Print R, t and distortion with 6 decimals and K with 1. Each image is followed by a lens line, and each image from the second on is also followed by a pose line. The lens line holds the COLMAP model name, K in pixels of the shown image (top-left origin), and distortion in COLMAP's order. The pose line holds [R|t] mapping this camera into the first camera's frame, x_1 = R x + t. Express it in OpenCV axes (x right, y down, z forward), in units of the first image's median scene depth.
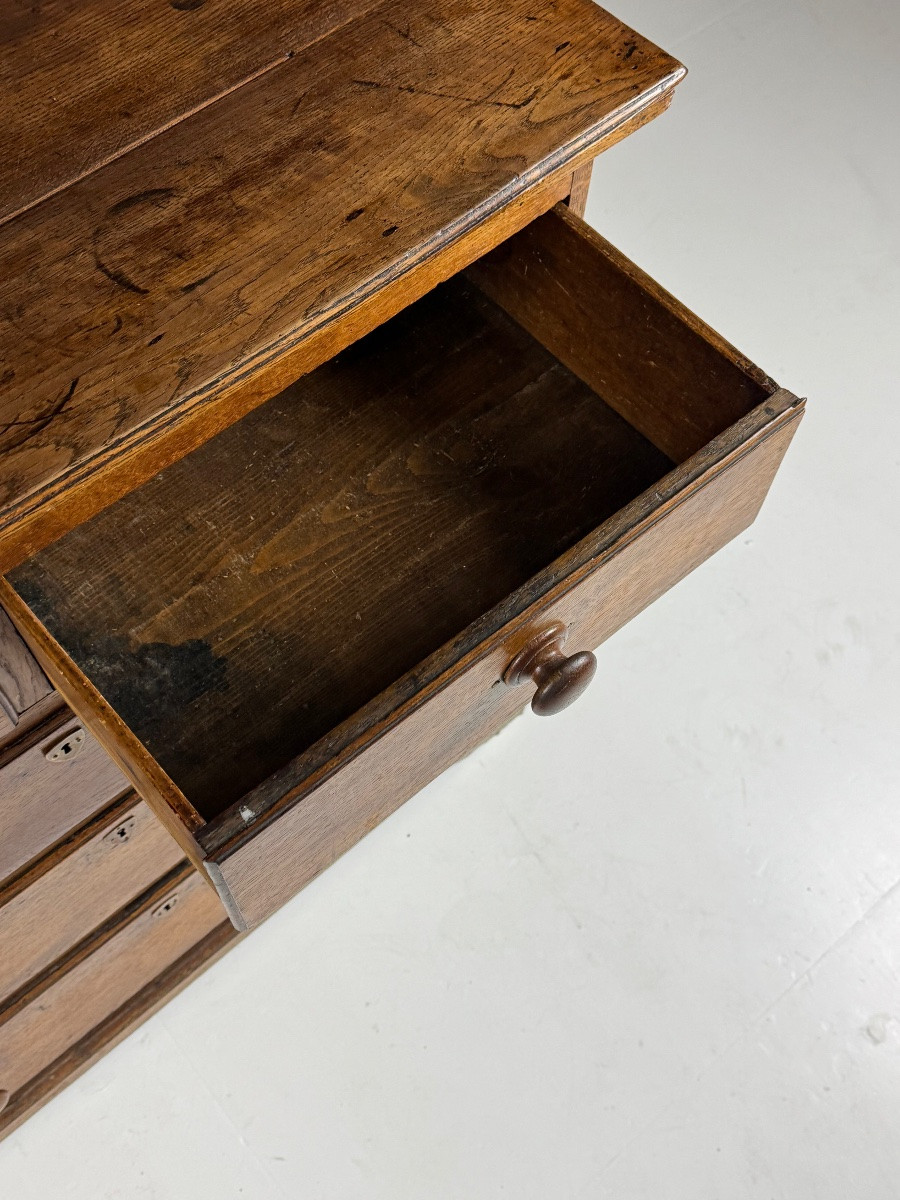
lens RADIAL K [[1251.9, 0, 450.0], [0, 1251.9, 600.0], [0, 0, 1]] dist [0.178254, -0.407629]
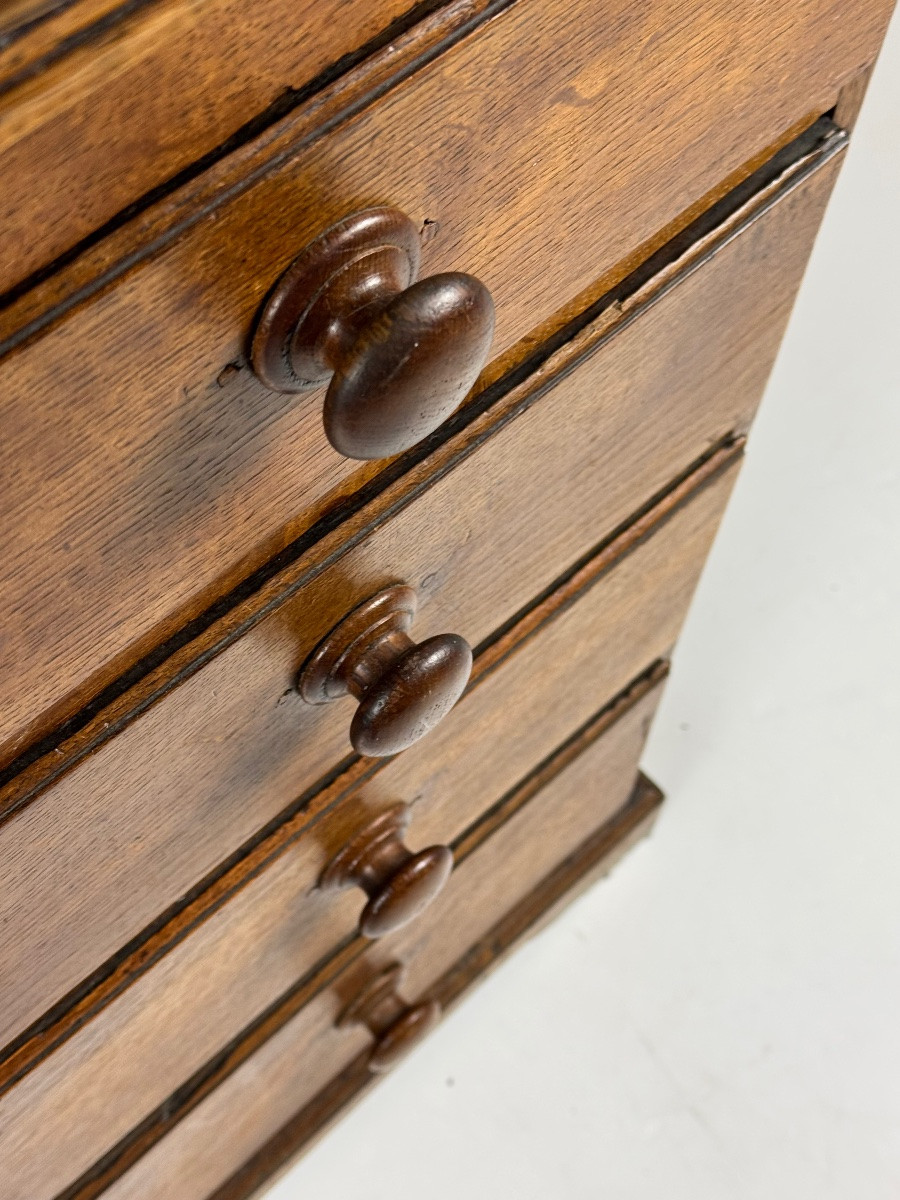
lens RADIAL K [[1751.8, 0, 450.0], [0, 1751.8, 600.0], [0, 0, 1]] dist [0.135044, -0.019844]
pose [[0.999353, -0.030636, 0.018843, -0.089978], [0.030392, 0.999452, 0.013109, -0.055760], [-0.019235, -0.012528, 0.999737, 0.566689]]
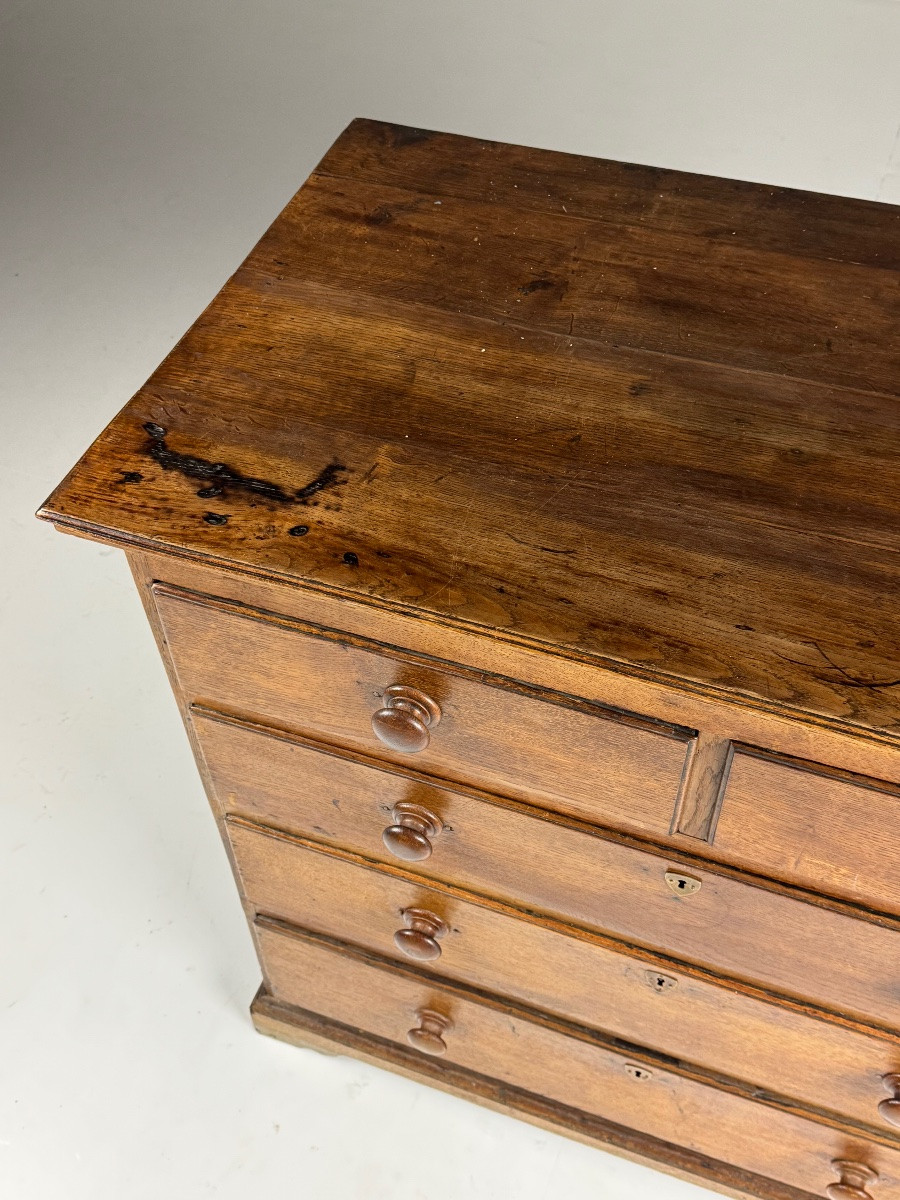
lens RADIAL K [[1236.7, 0, 458.9], [0, 1236.7, 612.1], [0, 0, 1]] dist [0.184334, -0.385695]
pose [[0.471605, 0.645677, -0.600575, 0.177226], [-0.760393, 0.642652, 0.093811, -0.000824], [0.446533, 0.412431, 0.794046, -0.182860]]
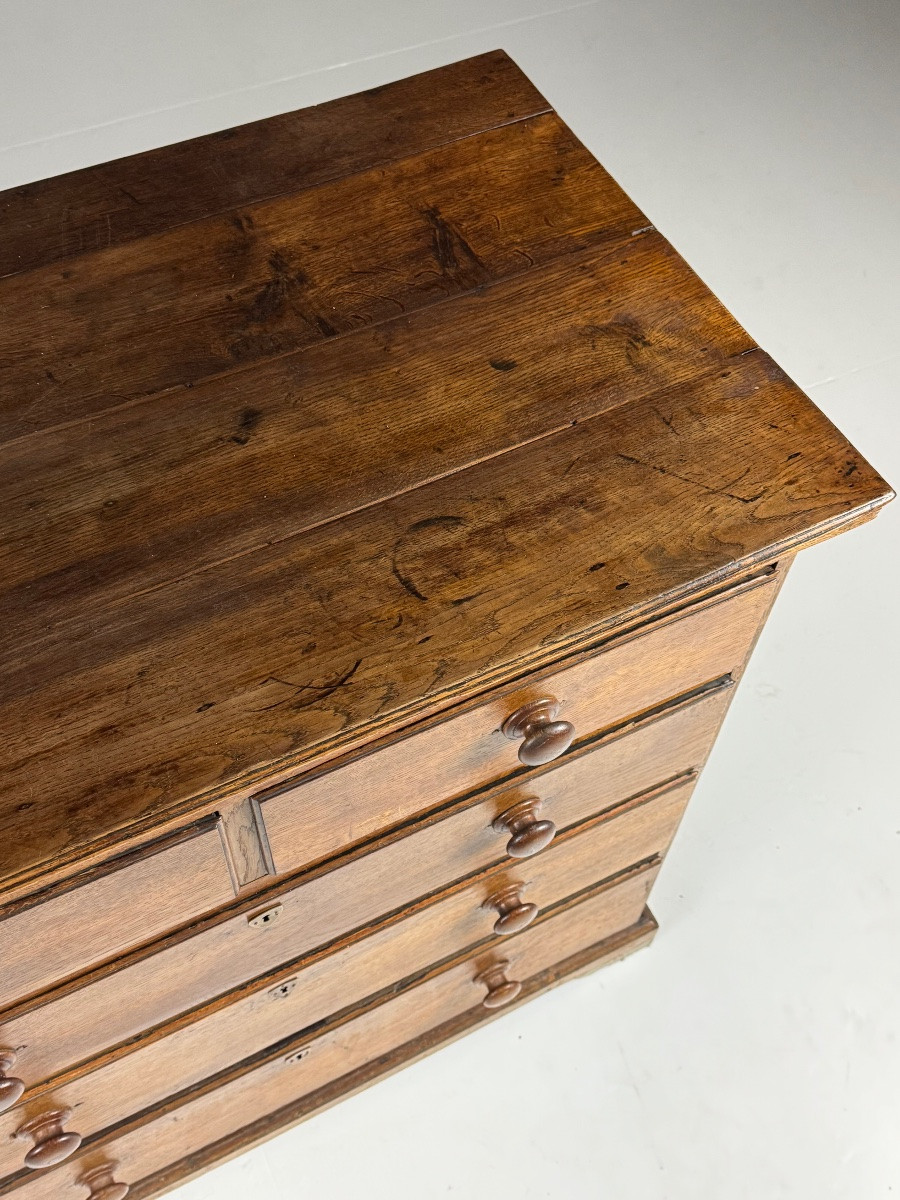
lens RADIAL K [[1236.7, 0, 458.9], [0, 1236.7, 612.1], [0, 0, 1]] dist [0.184334, -0.385695]
pose [[0.968575, 0.208765, -0.135200, -0.031417], [-0.222267, 0.970462, -0.093816, -0.111261], [0.111621, 0.120918, 0.986367, -0.215081]]
